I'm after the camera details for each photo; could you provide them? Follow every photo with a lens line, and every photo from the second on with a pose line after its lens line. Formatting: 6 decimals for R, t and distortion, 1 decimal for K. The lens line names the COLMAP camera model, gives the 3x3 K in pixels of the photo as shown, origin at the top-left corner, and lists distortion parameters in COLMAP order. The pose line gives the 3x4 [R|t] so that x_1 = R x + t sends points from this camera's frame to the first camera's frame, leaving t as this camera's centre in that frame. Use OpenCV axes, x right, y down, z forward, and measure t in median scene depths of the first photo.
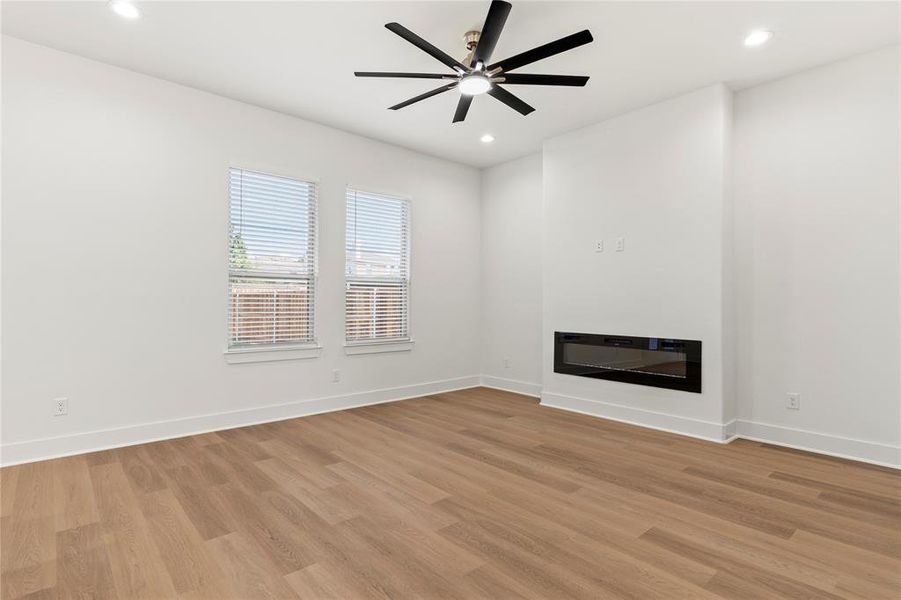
lens RADIAL K [[460.2, 0, 451.0], [0, 460.2, 301.4], [0, 0, 1]] dist [0.003542, 0.001022]
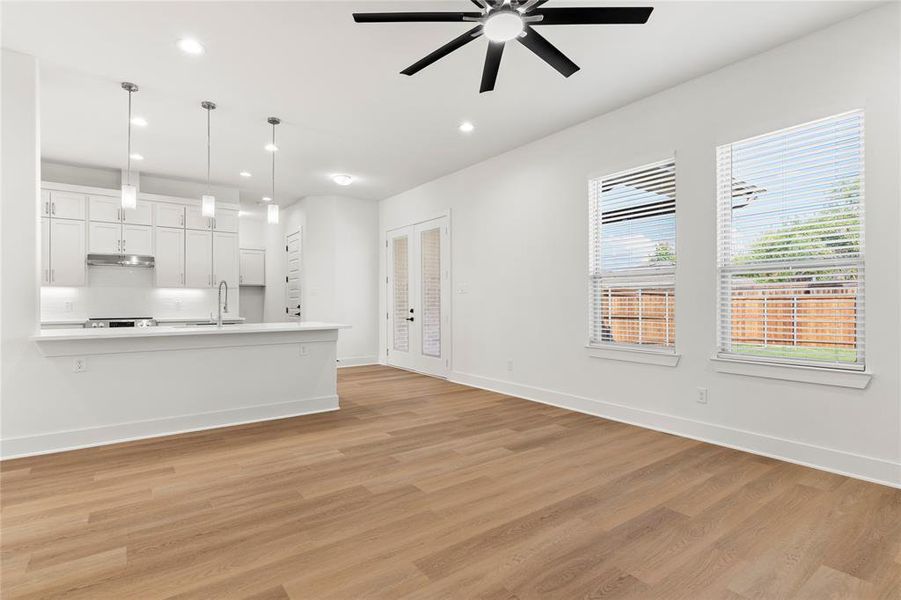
lens RADIAL K [[460.2, 0, 448.4], [0, 460.2, 299.7], [0, 0, 1]] dist [0.003542, 0.001022]
pose [[-0.123368, -0.008441, -0.992325, 0.924098], [0.006674, 0.999934, -0.009336, 0.006534], [0.992339, -0.007774, -0.123303, 1.083157]]
